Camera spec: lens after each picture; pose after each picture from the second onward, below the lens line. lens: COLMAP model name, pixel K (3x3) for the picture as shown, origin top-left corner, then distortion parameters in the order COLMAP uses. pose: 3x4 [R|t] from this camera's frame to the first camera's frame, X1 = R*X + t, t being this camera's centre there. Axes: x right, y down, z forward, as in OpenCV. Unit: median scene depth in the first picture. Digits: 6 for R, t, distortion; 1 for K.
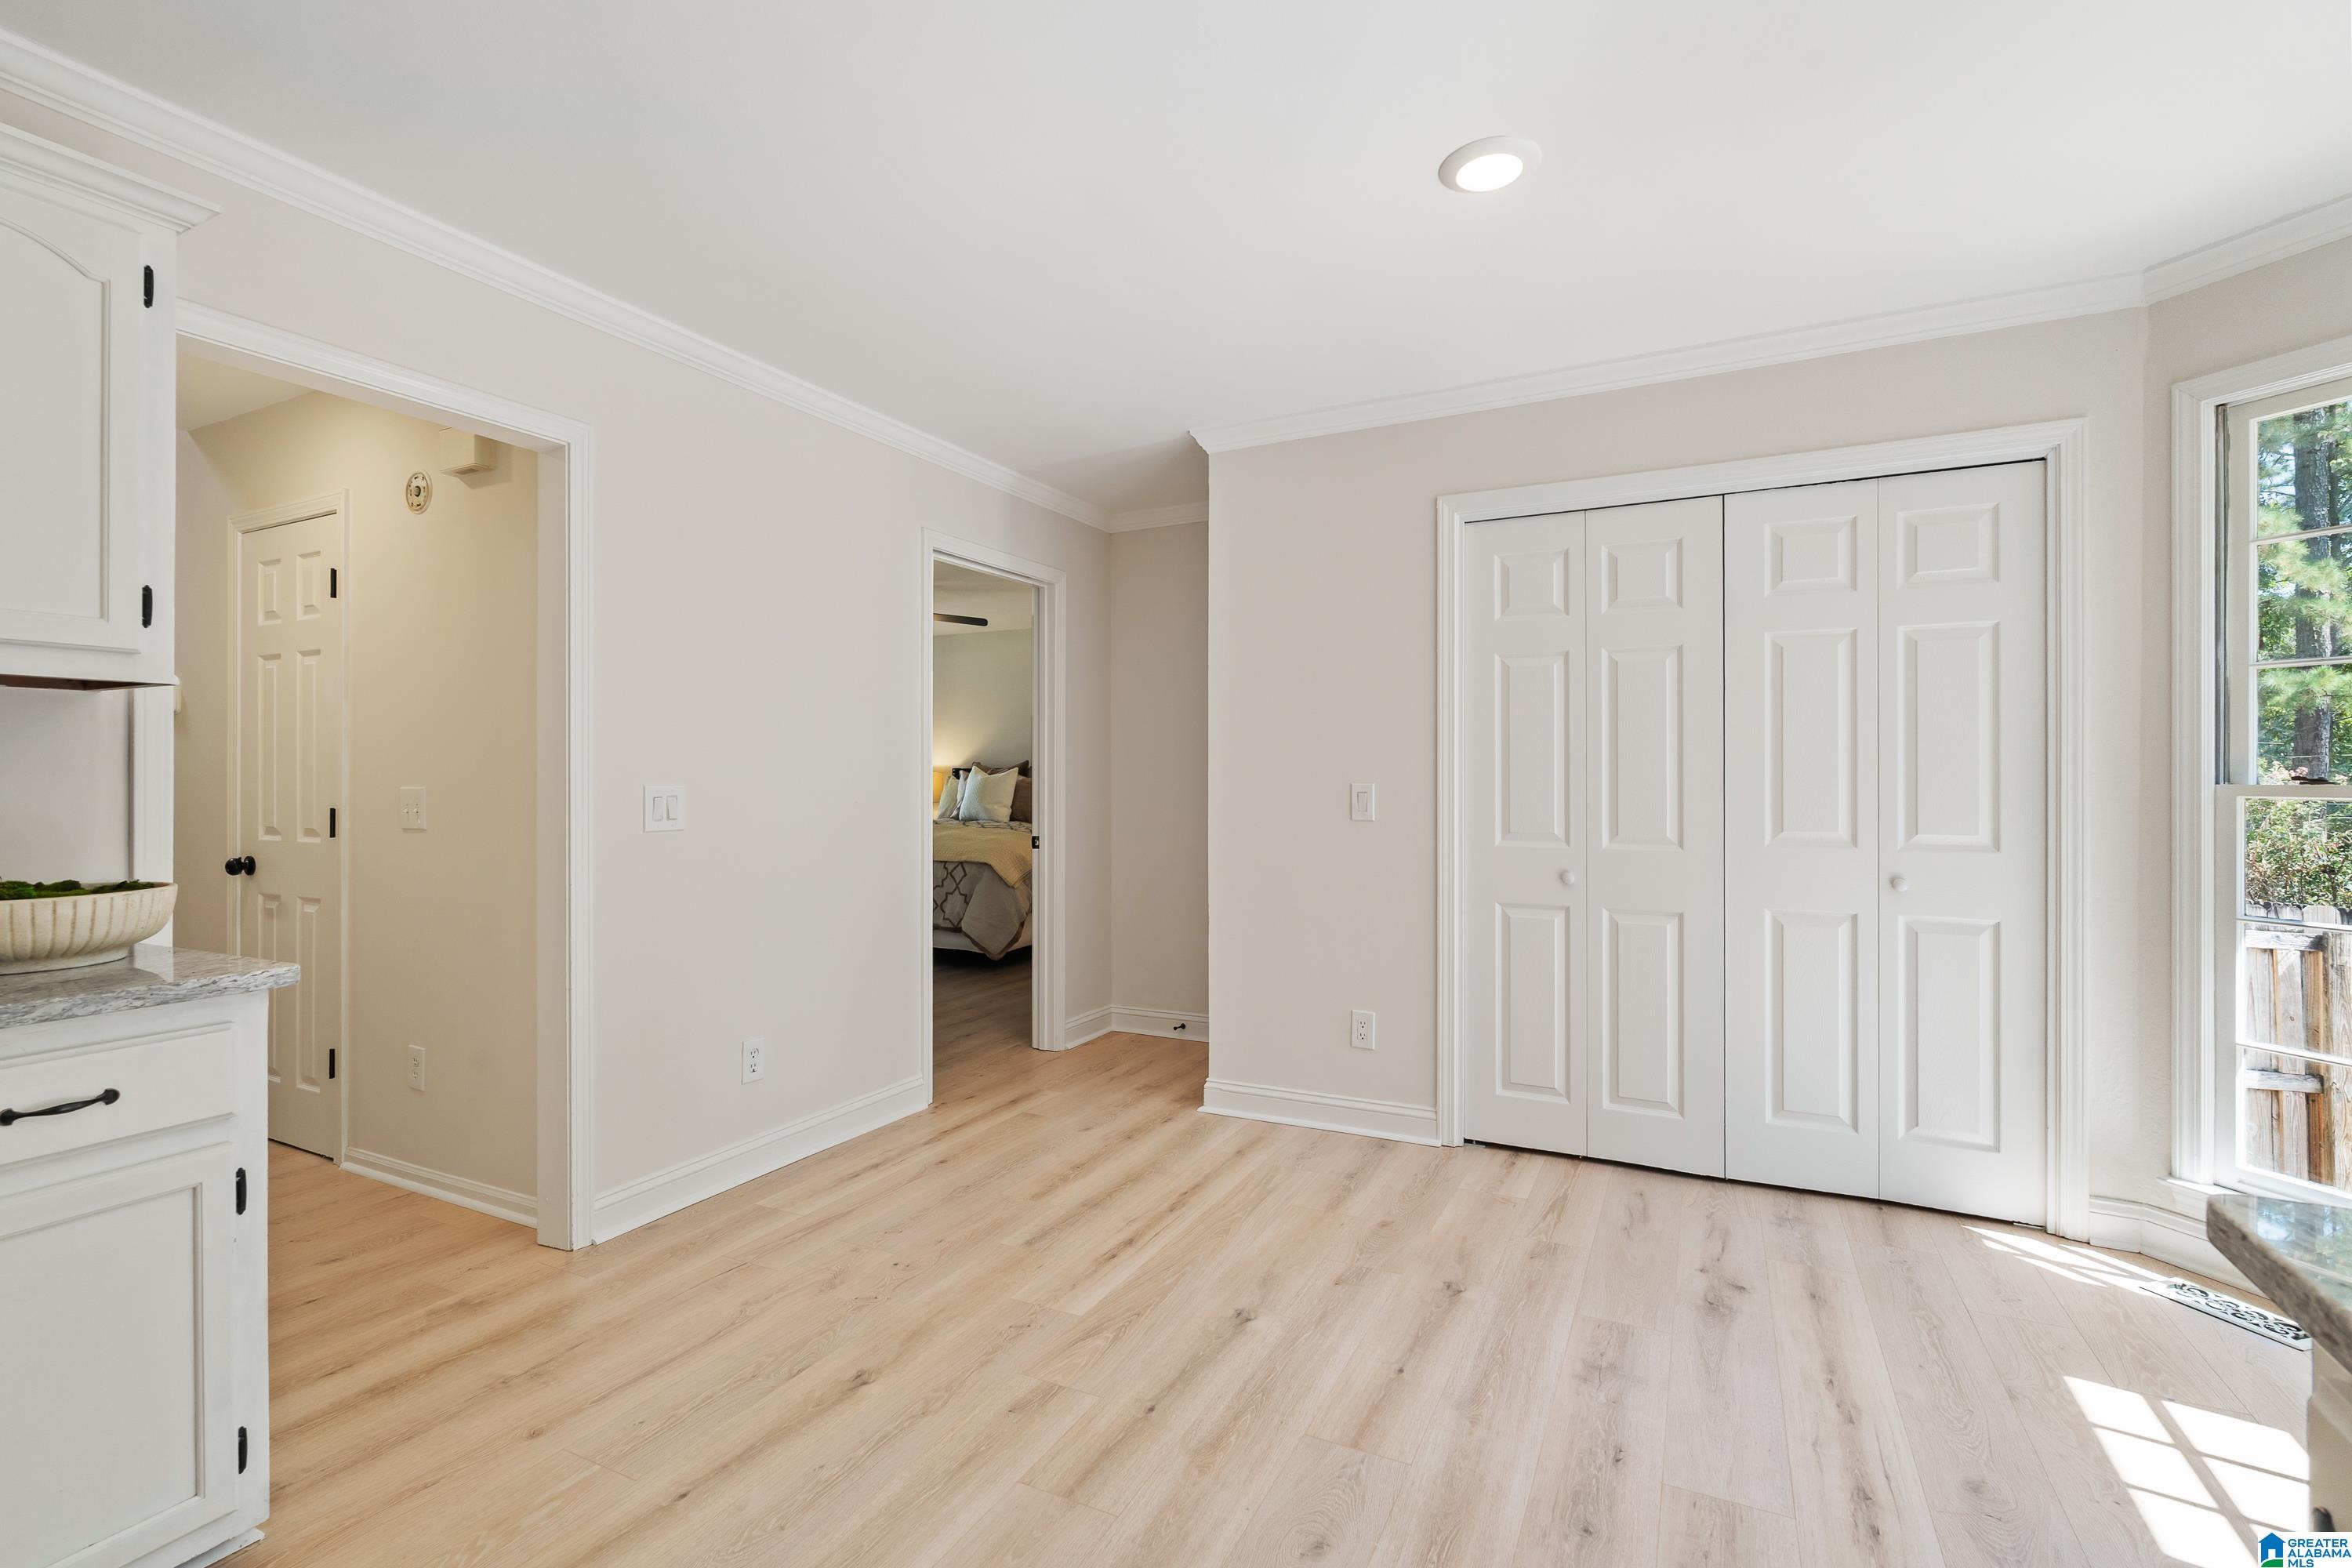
lens RADIAL K [[1080.8, 0, 1154.9], [0, 1080.8, 774.4], [0, 0, 1]] dist [-0.001600, 0.001307]
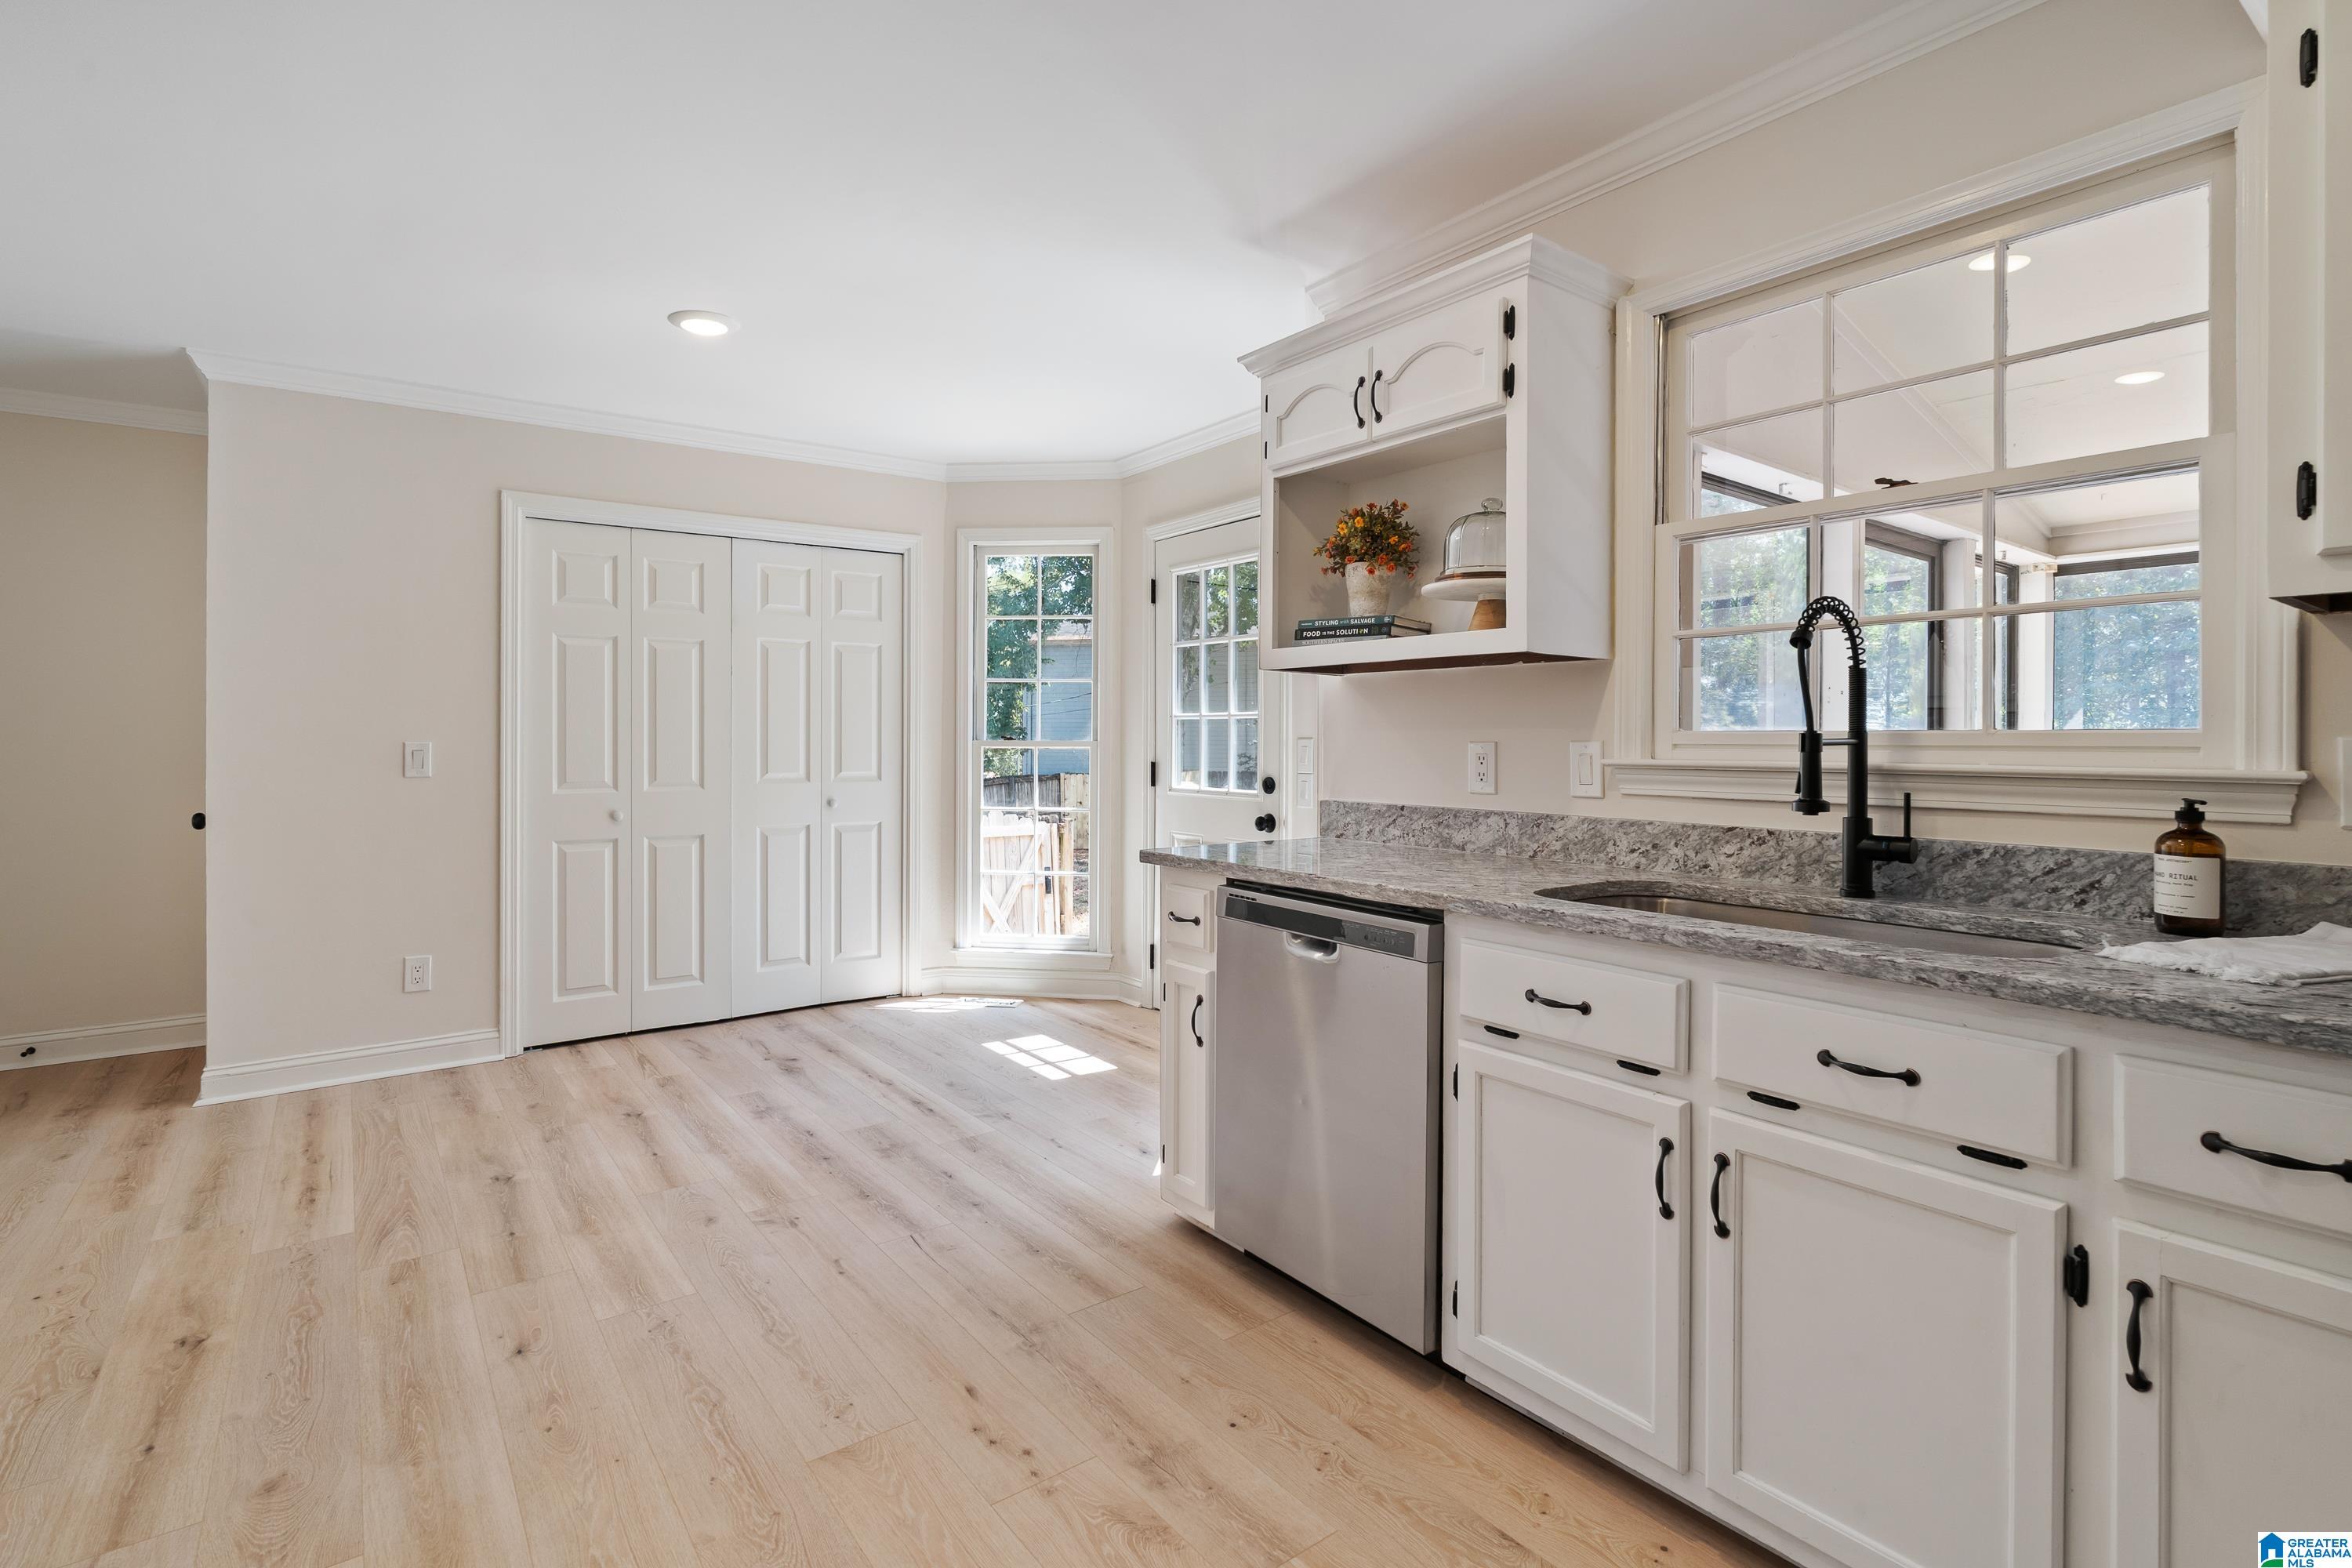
lens RADIAL K [[1171.2, 0, 1177.3], [0, 1171.2, 737.2], [0, 0, 1]] dist [-0.001130, 0.000259]
pose [[0.439676, 0.000119, 0.898156, -0.646491], [-0.003737, 0.999992, 0.001698, -0.001387], [-0.898149, -0.004103, 0.439673, -0.221027]]
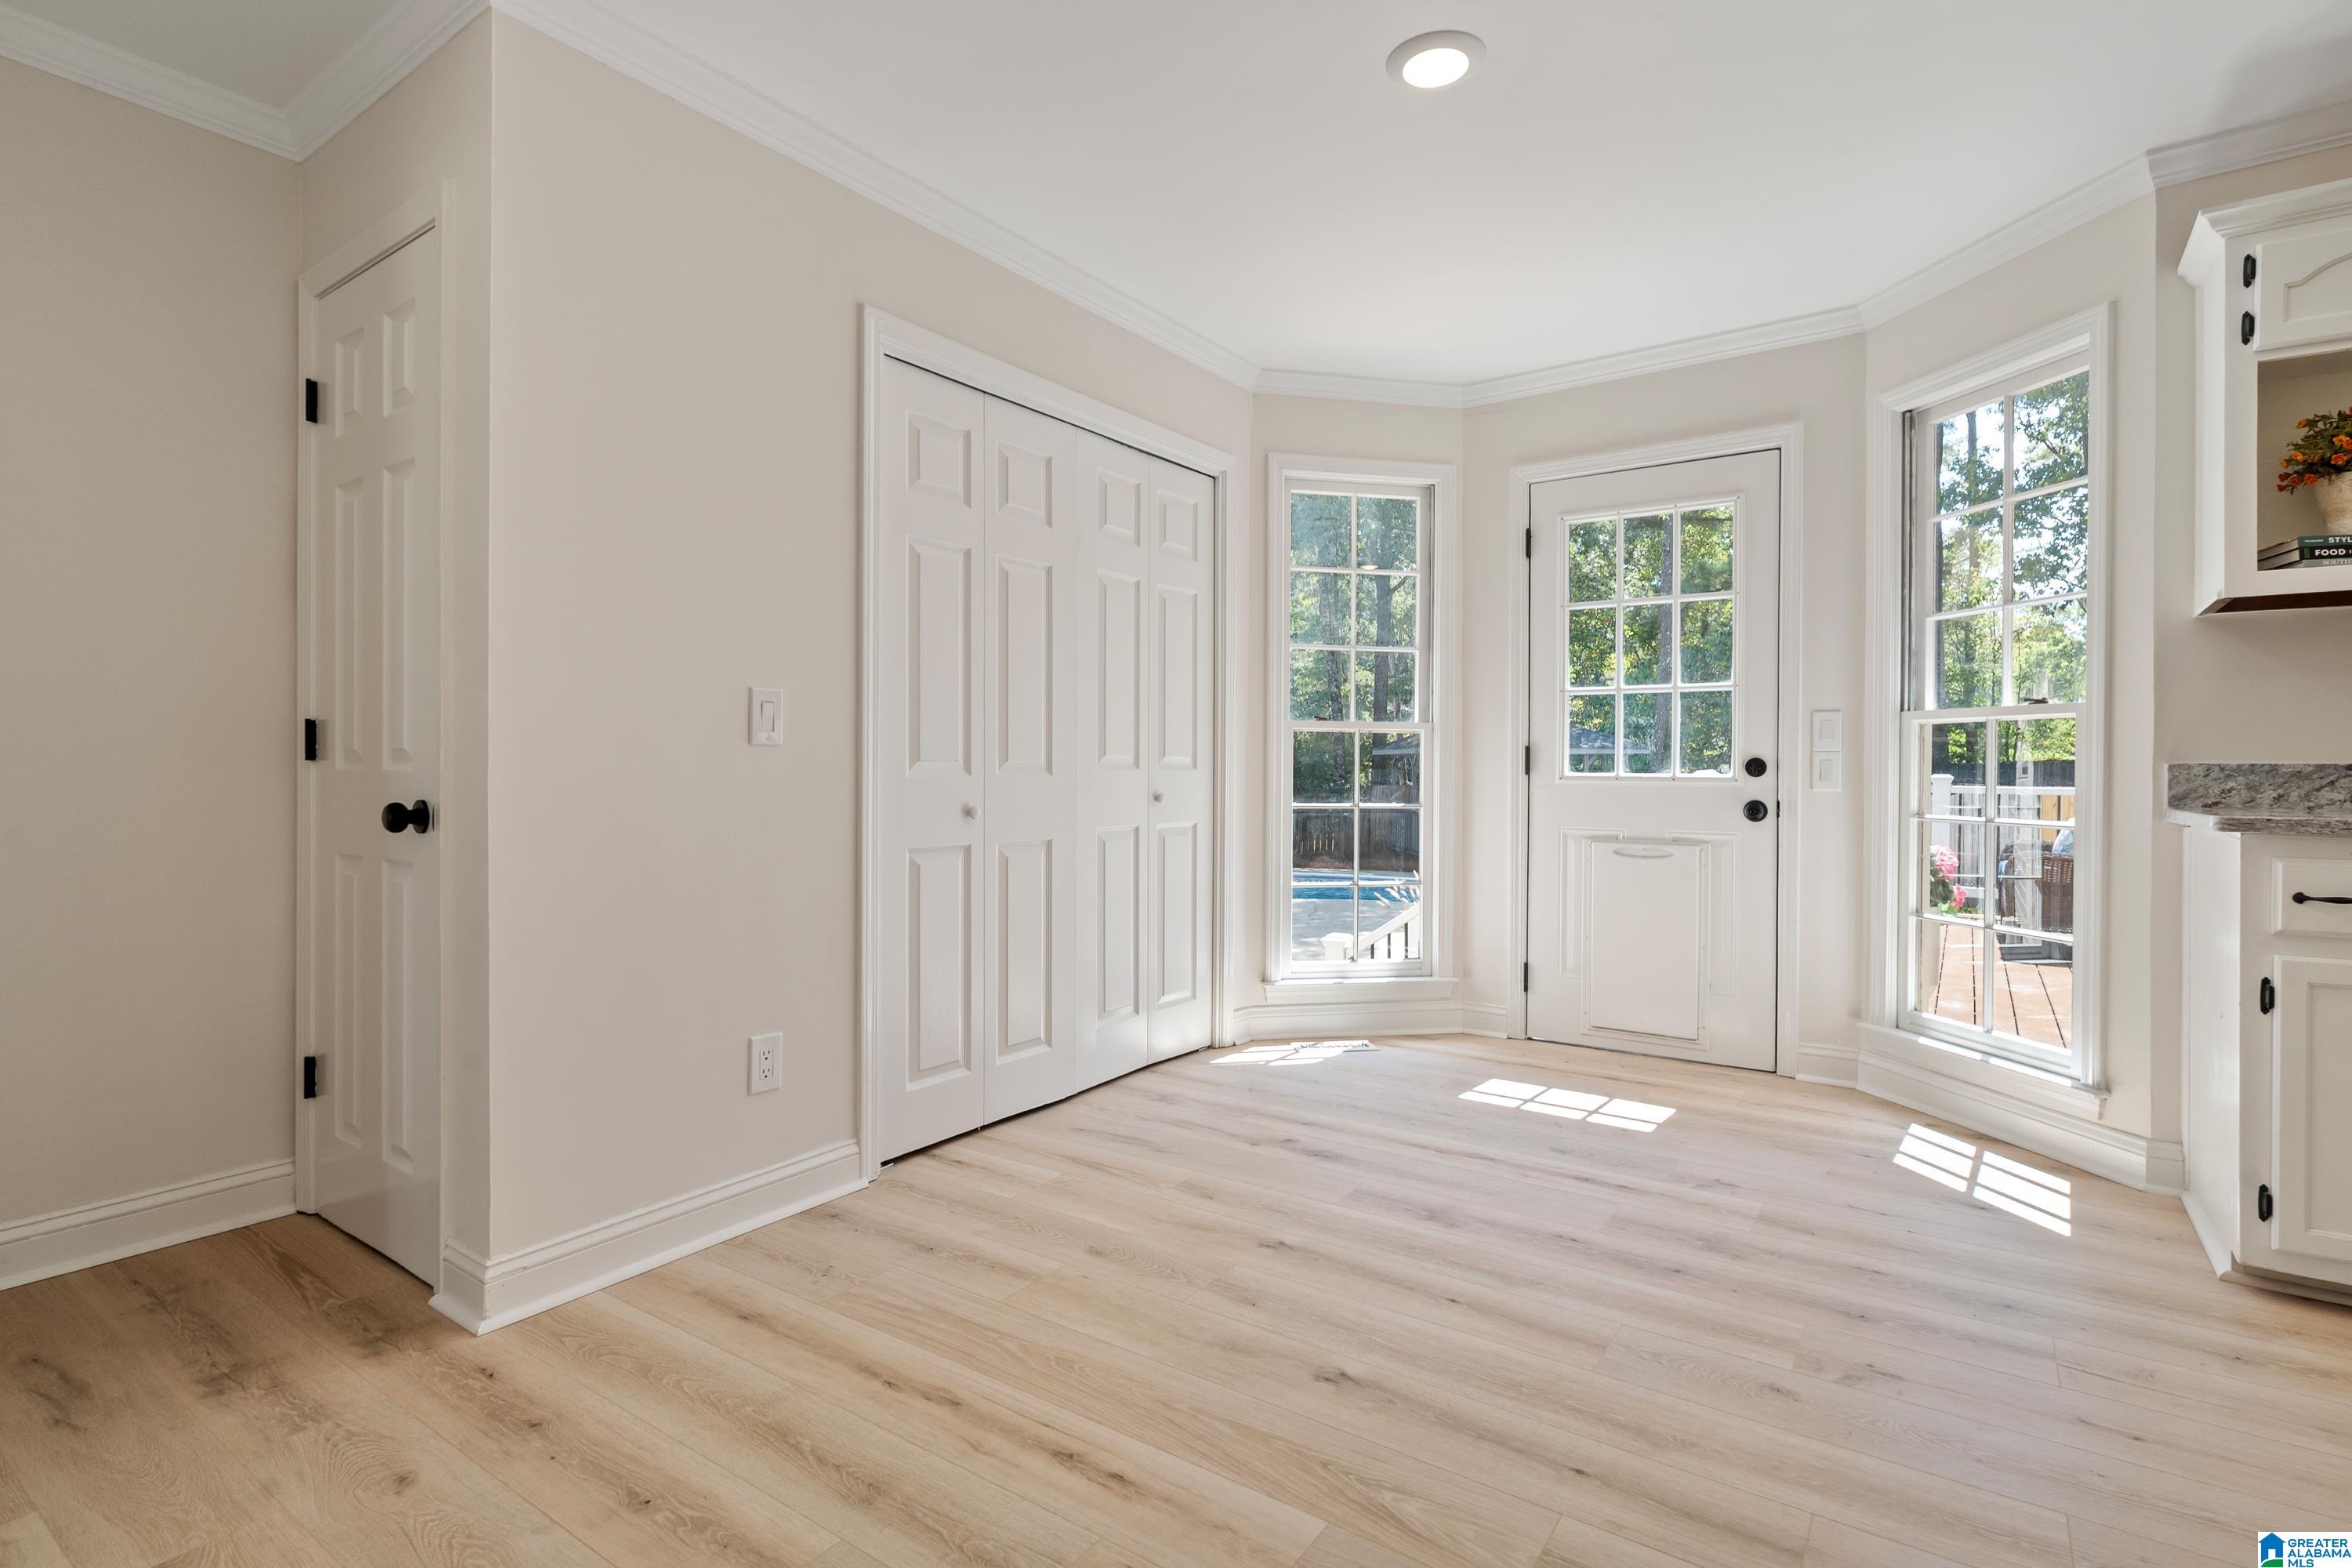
lens RADIAL K [[1171.2, 0, 1131.1], [0, 1171.2, 776.0], [0, 0, 1]] dist [-0.001130, 0.000259]
pose [[0.122958, -0.002332, 0.992409, -0.613382], [-0.006217, 0.999976, 0.003120, 0.073447], [-0.992392, -0.006554, 0.122941, 0.874555]]
